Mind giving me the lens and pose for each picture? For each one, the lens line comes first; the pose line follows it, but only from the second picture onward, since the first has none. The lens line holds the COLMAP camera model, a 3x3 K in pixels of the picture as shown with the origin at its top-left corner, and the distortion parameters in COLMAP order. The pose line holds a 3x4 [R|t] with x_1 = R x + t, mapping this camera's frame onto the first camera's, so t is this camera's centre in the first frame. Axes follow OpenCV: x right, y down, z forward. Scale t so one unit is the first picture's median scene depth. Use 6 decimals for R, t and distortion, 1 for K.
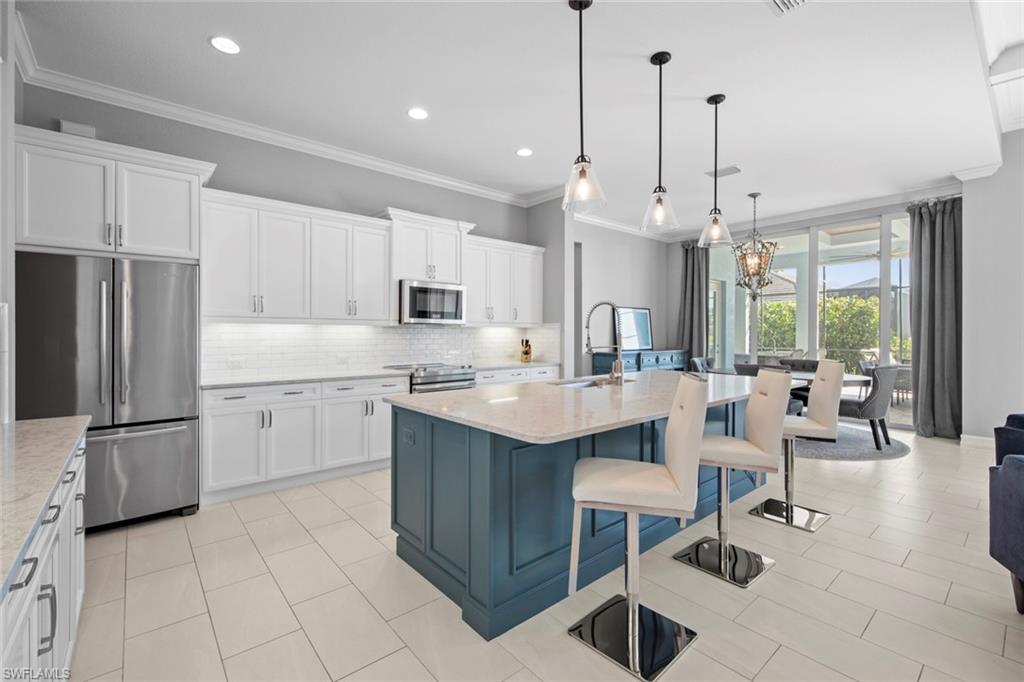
lens RADIAL K [[452.1, 0, 511.7], [0, 452.1, 337.0], [0, 0, 1]] dist [0.005483, -0.000106]
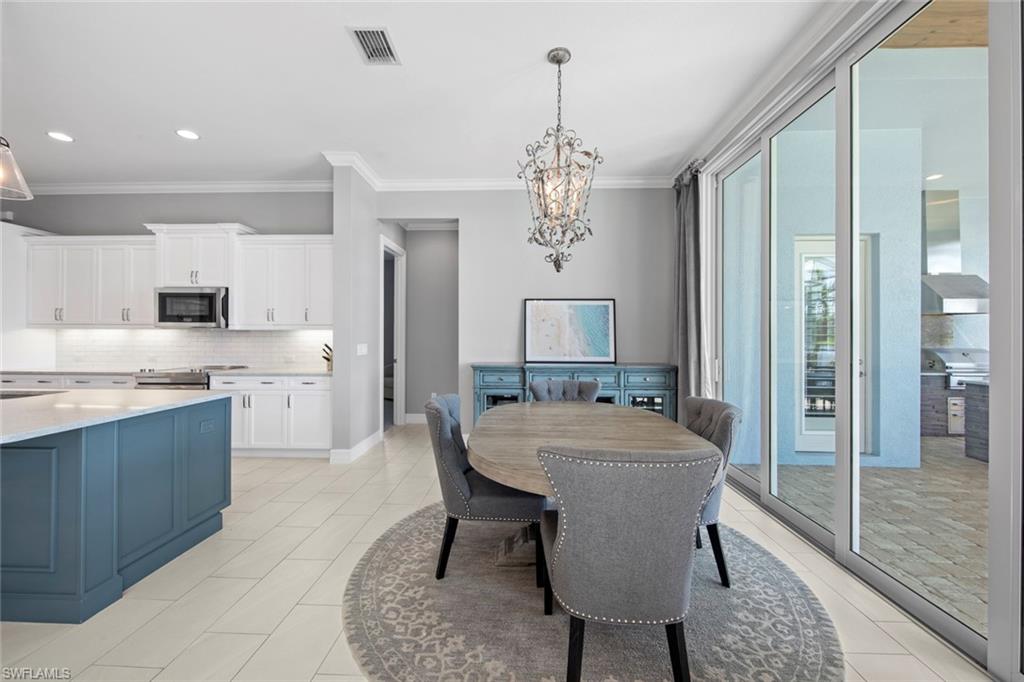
lens RADIAL K [[394.9, 0, 509.3], [0, 394.9, 336.0], [0, 0, 1]] dist [-0.003241, -0.000602]
pose [[0.734182, 0.000957, -0.678952, 0.921667], [-0.007723, 0.999946, -0.006941, -0.008003], [0.678908, 0.010340, 0.734150, 0.787129]]
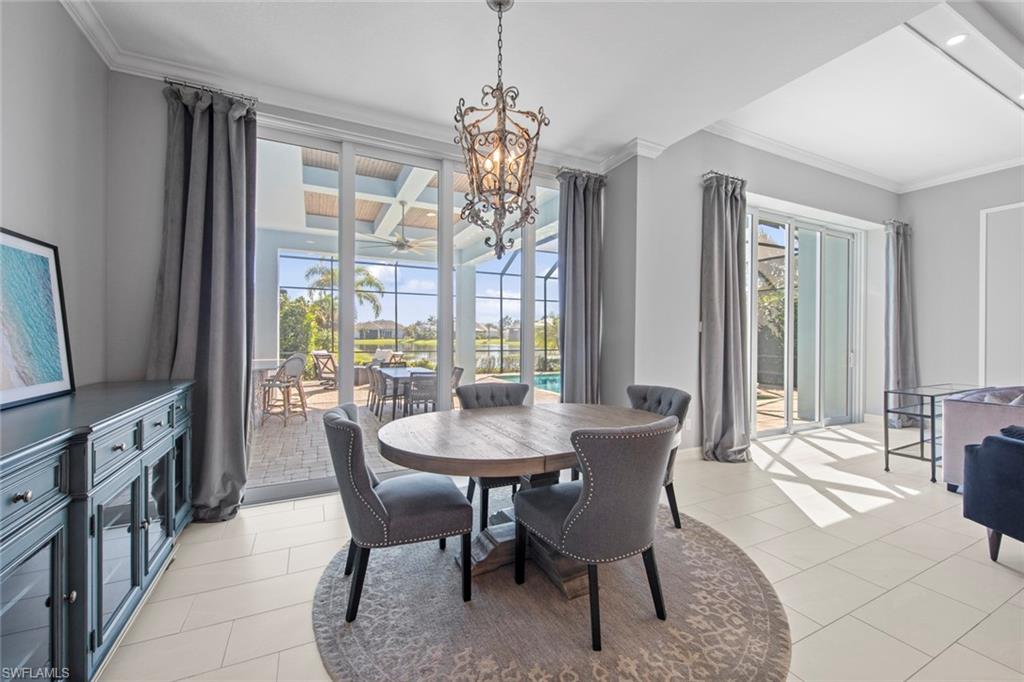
lens RADIAL K [[403.5, 0, 515.5], [0, 403.5, 335.8], [0, 0, 1]] dist [-0.000869, 0.000204]
pose [[0.261956, -0.004258, 0.965070, 0.223776], [0.004022, 0.999986, 0.003321, -0.012114], [-0.965071, 0.003011, 0.261970, 1.067216]]
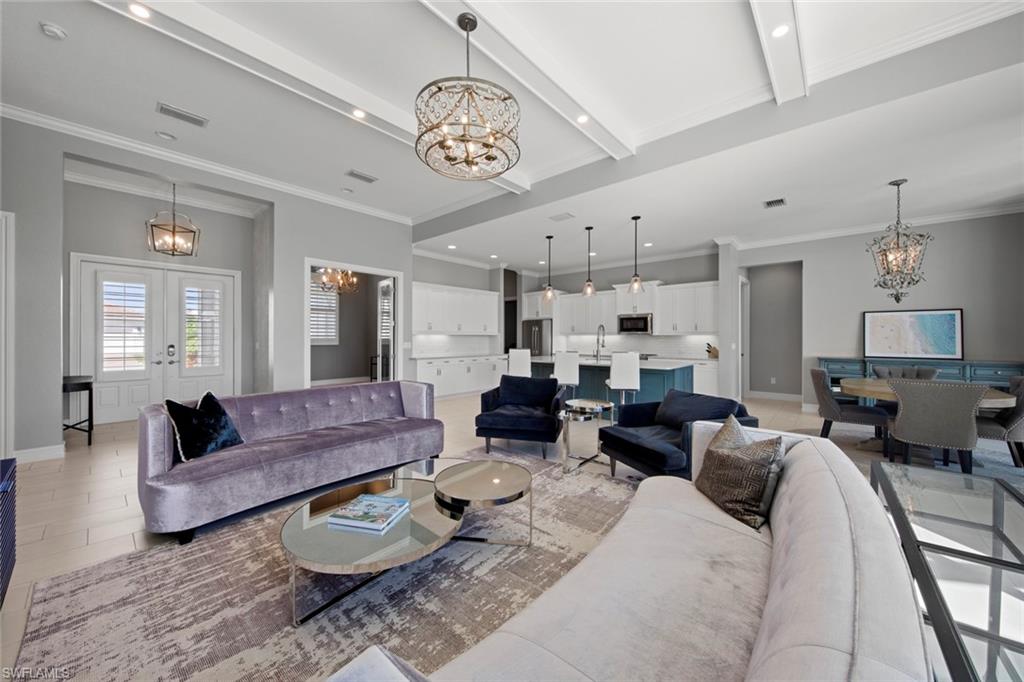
lens RADIAL K [[365.9, 0, 506.3], [0, 365.9, 338.4], [0, 0, 1]] dist [-0.006324, -0.000897]
pose [[0.123707, 0.001967, -0.992317, 1.348663], [-0.008019, 0.999967, 0.000982, -0.006260], [0.992286, 0.007836, 0.123719, 0.192365]]
